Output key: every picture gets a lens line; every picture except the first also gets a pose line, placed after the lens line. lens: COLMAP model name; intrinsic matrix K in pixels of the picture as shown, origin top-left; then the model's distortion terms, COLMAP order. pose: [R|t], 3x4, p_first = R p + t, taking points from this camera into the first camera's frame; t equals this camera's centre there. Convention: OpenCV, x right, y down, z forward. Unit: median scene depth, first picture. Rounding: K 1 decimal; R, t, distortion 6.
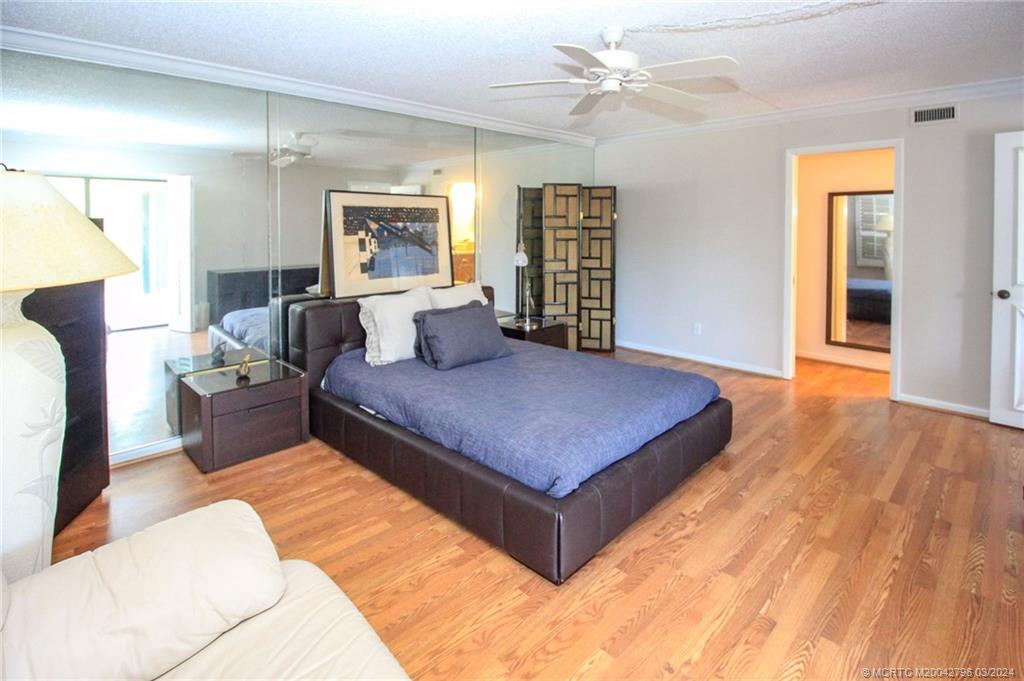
lens RADIAL K [[507.8, 0, 526.1], [0, 507.8, 243.3], [0, 0, 1]] dist [-0.012750, -0.000712]
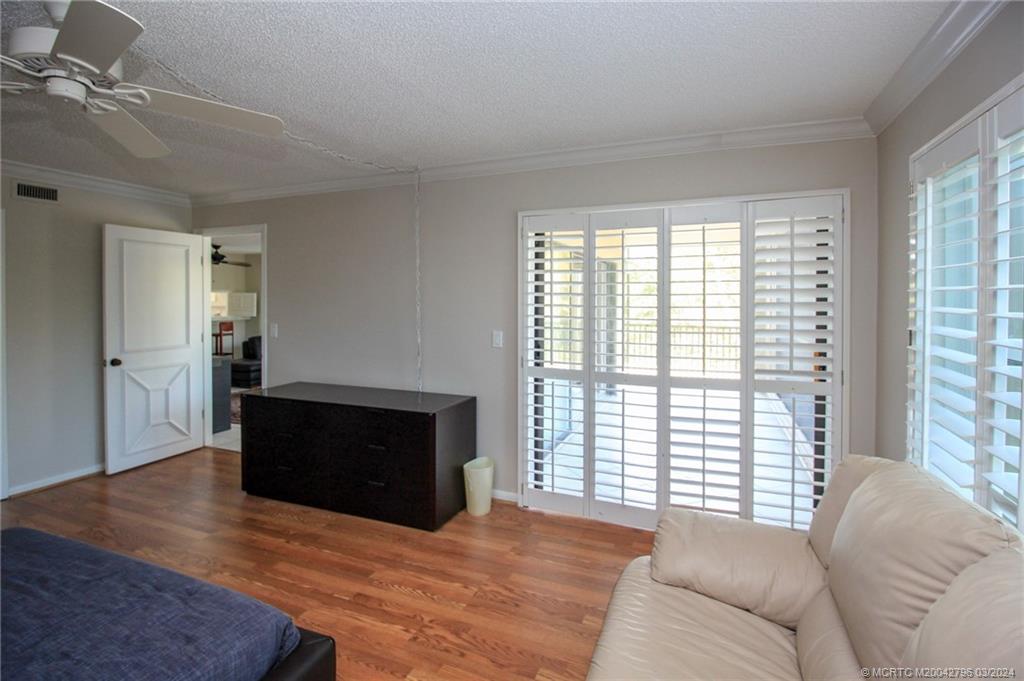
lens RADIAL K [[475.4, 0, 512.9], [0, 475.4, 302.5], [0, 0, 1]] dist [-0.004114, -0.000561]
pose [[-0.366513, -0.008989, 0.930370, -0.745831], [0.035213, 0.999103, 0.023525, -0.052527], [-0.929746, 0.041383, -0.365867, 0.899973]]
